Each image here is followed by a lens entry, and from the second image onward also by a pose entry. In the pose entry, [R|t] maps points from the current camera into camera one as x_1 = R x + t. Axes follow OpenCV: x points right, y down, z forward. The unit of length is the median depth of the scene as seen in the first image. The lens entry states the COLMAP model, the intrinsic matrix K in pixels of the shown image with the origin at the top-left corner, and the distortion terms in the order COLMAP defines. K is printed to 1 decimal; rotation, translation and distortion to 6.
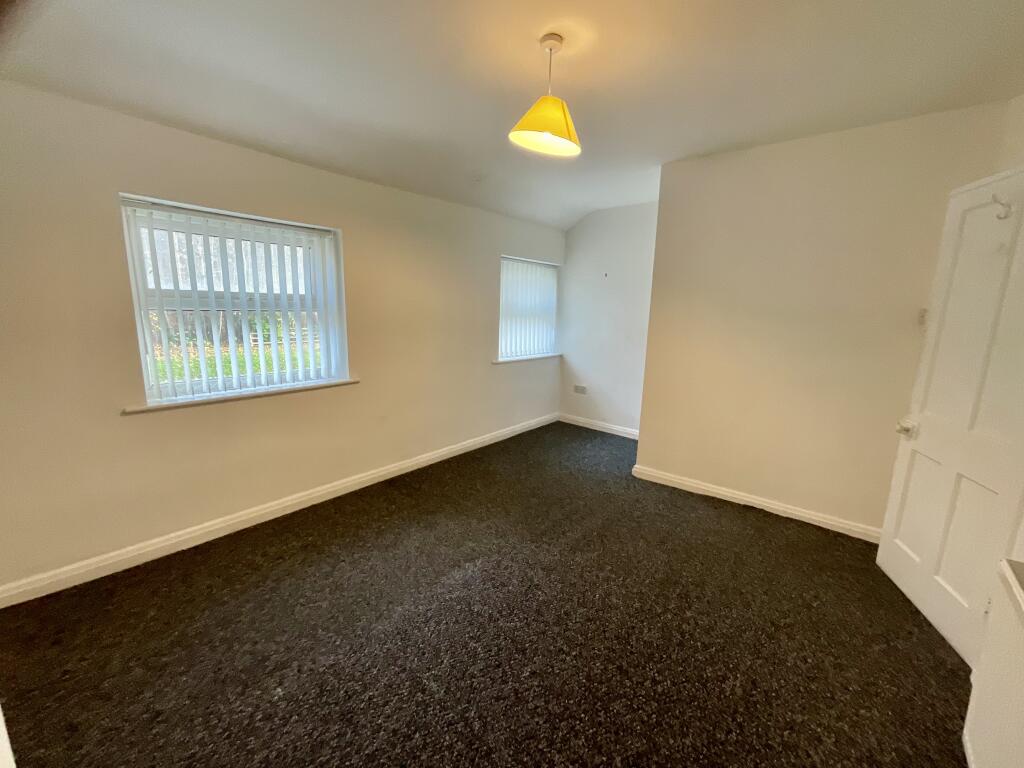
lens RADIAL K [[414.0, 0, 508.3], [0, 414.0, 377.8], [0, 0, 1]] dist [-0.002864, -0.000069]
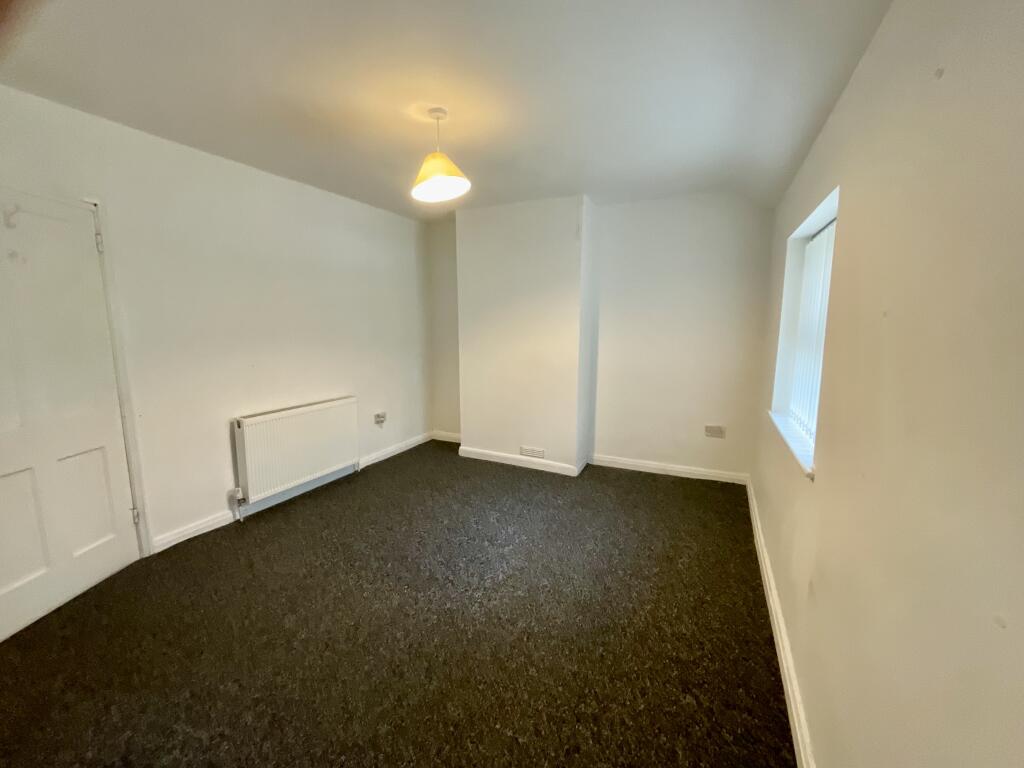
lens RADIAL K [[414.0, 0, 510.3], [0, 414.0, 382.6], [0, 0, 1]] dist [-0.002864, -0.000069]
pose [[-0.966568, 0.009050, -0.256251, 0.126980], [-0.071219, 0.950579, 0.302203, -0.239900], [0.246322, 0.310350, -0.918155, 1.404417]]
